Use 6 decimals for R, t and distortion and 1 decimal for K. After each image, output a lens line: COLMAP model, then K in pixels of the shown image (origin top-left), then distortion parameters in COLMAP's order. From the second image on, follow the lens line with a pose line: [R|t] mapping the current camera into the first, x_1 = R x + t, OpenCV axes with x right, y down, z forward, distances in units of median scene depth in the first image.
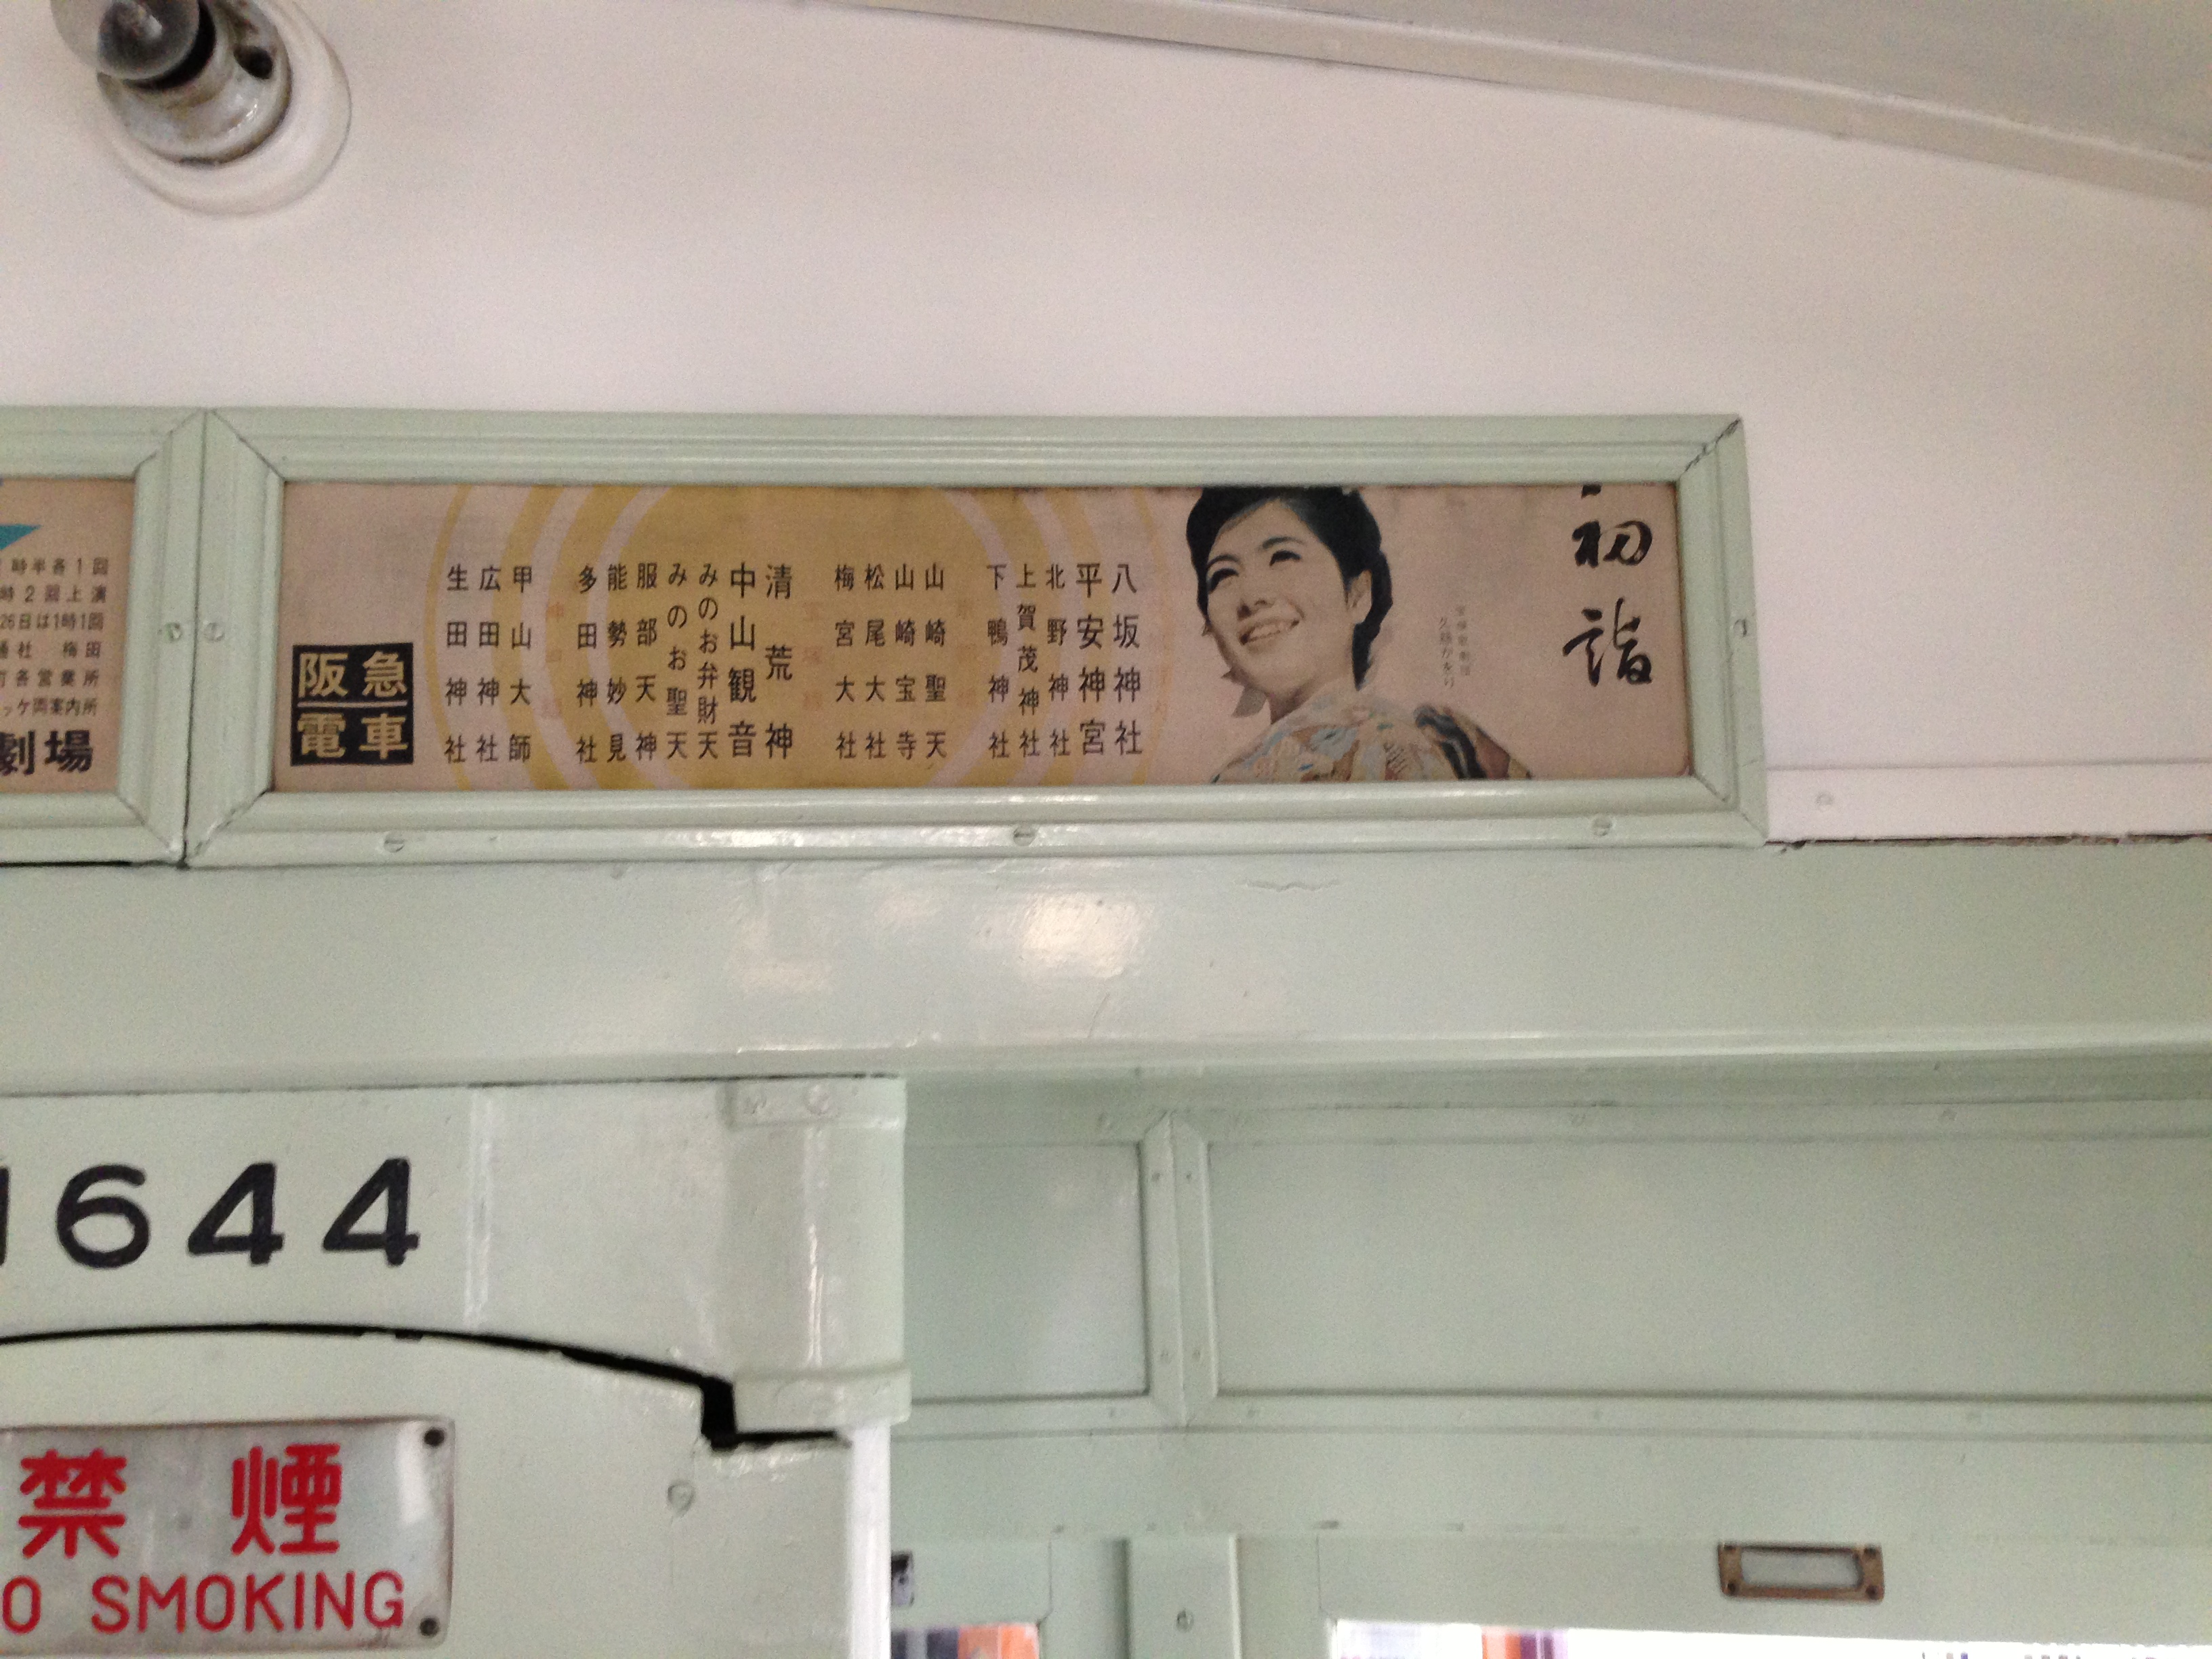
lens RADIAL K [[1867.6, 0, 1106.0], [0, 1867.6, 829.5], [0, 0, 1]] dist [-0.002276, -0.004276]
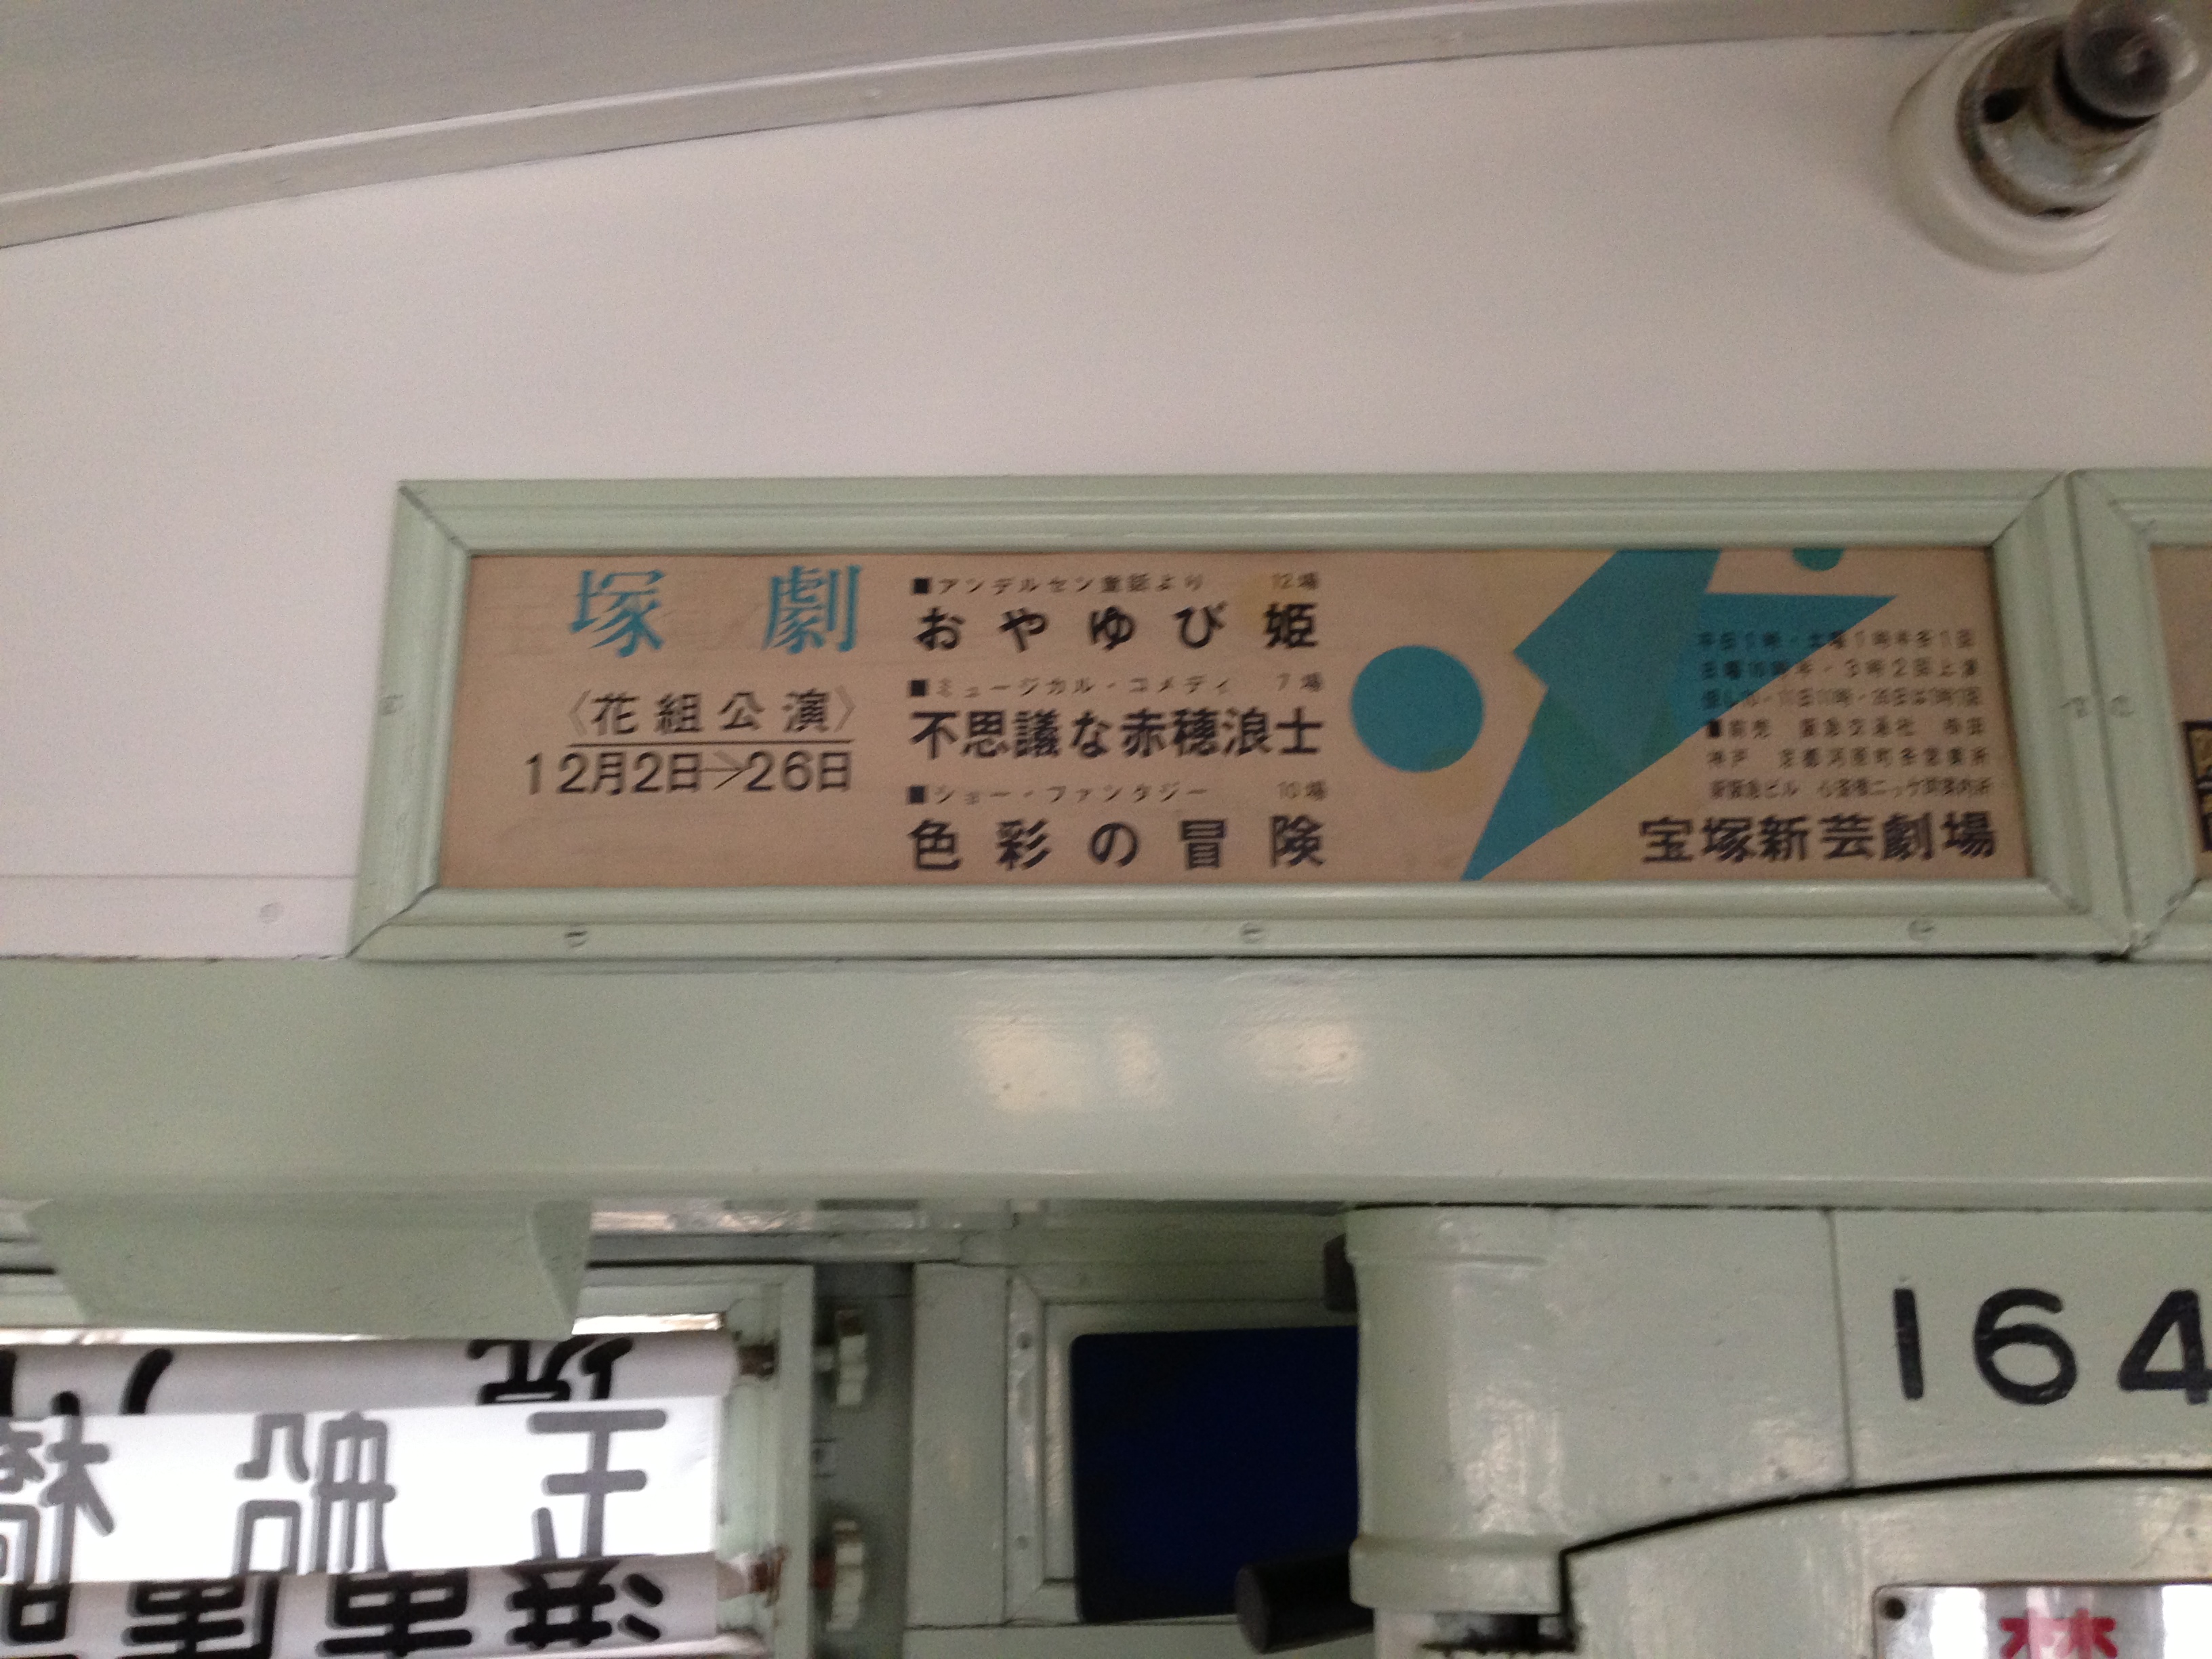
lens RADIAL K [[2044.8, 0, 1112.1], [0, 2044.8, 755.5], [0, 0, 1]] dist [0.156583, -0.254991]
pose [[0.998035, -0.000293, -0.062652, -0.913439], [-0.005053, 0.996355, -0.085155, 0.009548], [0.062449, 0.085304, 0.994396, -0.067323]]
